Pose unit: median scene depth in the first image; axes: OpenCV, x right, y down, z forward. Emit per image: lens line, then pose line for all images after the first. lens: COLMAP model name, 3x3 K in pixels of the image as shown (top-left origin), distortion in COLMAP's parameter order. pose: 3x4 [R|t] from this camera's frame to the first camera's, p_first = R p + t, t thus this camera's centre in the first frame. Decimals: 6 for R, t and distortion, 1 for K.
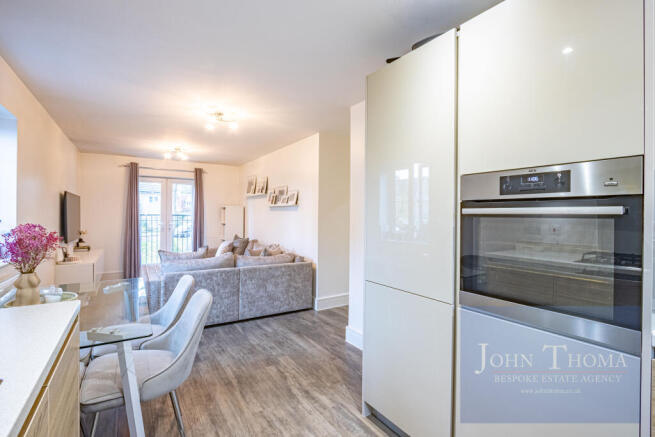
lens RADIAL K [[302.5, 0, 326.1], [0, 302.5, 214.9], [0, 0, 1]] dist [-0.019502, 0.000905]
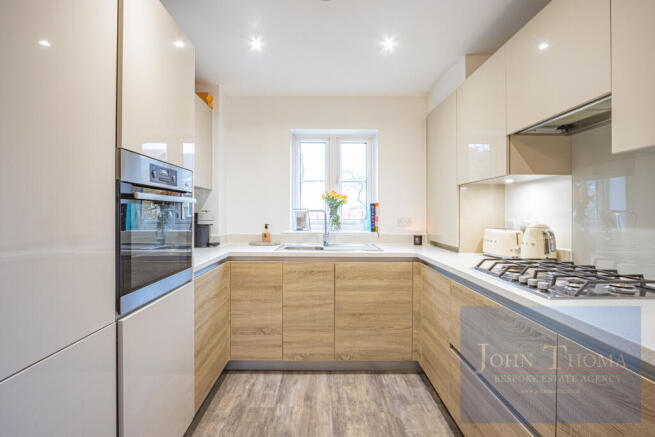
lens RADIAL K [[302.5, 0, 323.2], [0, 302.5, 212.9], [0, 0, 1]] dist [-0.019502, 0.000905]
pose [[-0.842900, -0.010701, 0.537963, -0.198010], [-0.012380, 0.999923, 0.000492, 0.012691], [-0.537927, -0.006245, -0.842968, 0.694002]]
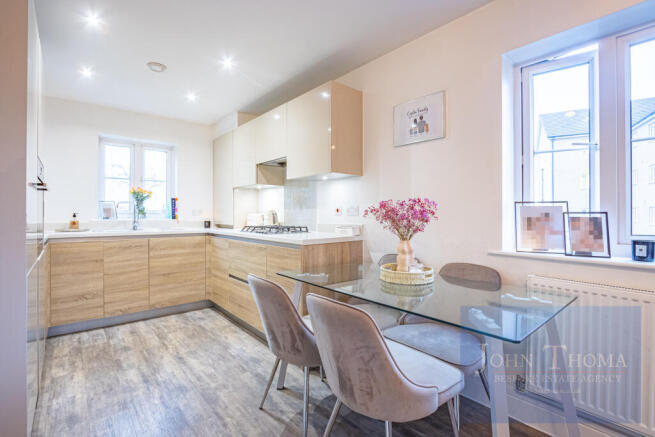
lens RADIAL K [[302.5, 0, 323.6], [0, 302.5, 215.2], [0, 0, 1]] dist [-0.019502, 0.000905]
pose [[-0.991422, -0.009091, -0.130385, -0.297533], [-0.009099, 0.999958, -0.000534, 0.054633], [0.130384, 0.000656, -0.991463, 1.233988]]
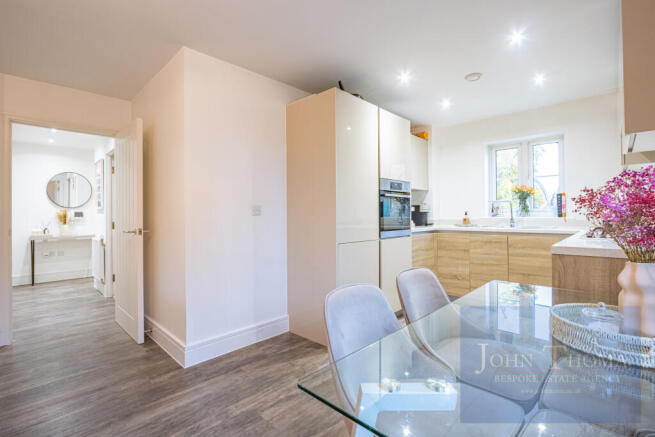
lens RADIAL K [[302.5, 0, 322.8], [0, 302.5, 214.6], [0, 0, 1]] dist [-0.019502, 0.000905]
pose [[-0.218973, -0.005014, 0.975718, -0.801618], [0.003126, 0.999978, 0.005840, 0.057734], [-0.975726, 0.004329, -0.218952, 0.955814]]
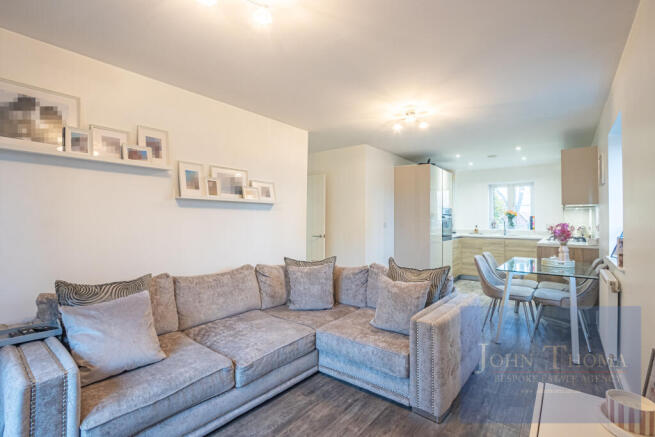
lens RADIAL K [[302.5, 0, 324.6], [0, 302.5, 216.5], [0, 0, 1]] dist [-0.019502, 0.000905]
pose [[-0.318339, -0.000661, 0.947977, -1.436658], [-0.012166, 0.999920, -0.003388, 0.005898], [-0.947899, -0.012611, -0.318322, 1.906434]]
